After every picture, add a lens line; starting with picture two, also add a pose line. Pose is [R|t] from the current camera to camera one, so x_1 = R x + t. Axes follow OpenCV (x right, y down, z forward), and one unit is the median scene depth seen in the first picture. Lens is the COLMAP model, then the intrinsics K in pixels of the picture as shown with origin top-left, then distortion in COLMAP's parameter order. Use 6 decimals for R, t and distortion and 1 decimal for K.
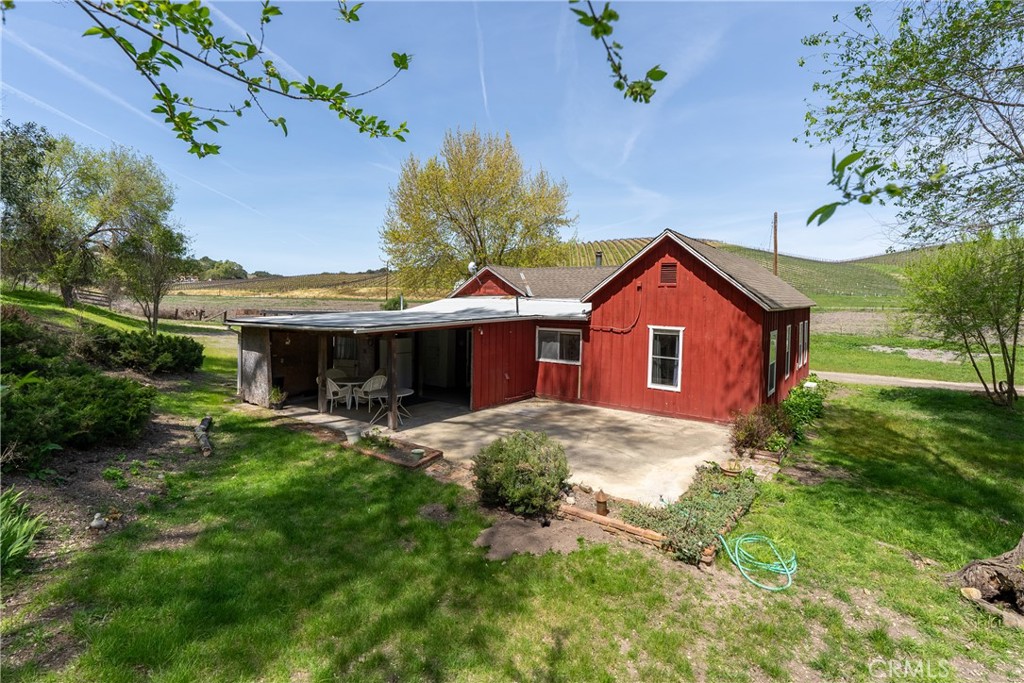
lens RADIAL K [[471.6, 0, 513.4], [0, 471.6, 310.9], [0, 0, 1]] dist [0.000148, 0.000307]
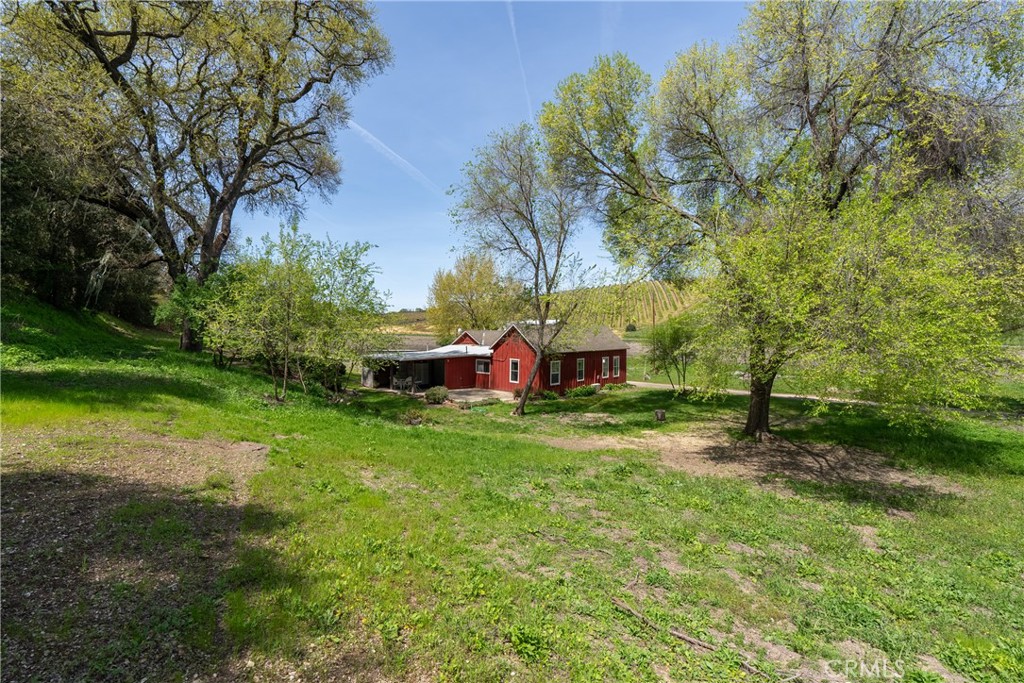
lens RADIAL K [[471.6, 0, 512.0], [0, 471.6, 337.2], [0, 0, 1]] dist [0.000148, 0.000307]
pose [[0.988103, 0.000395, -0.153792, 0.639030], [-0.002585, 0.999898, -0.014038, -0.045496], [0.153770, 0.014268, 0.988004, -1.444345]]
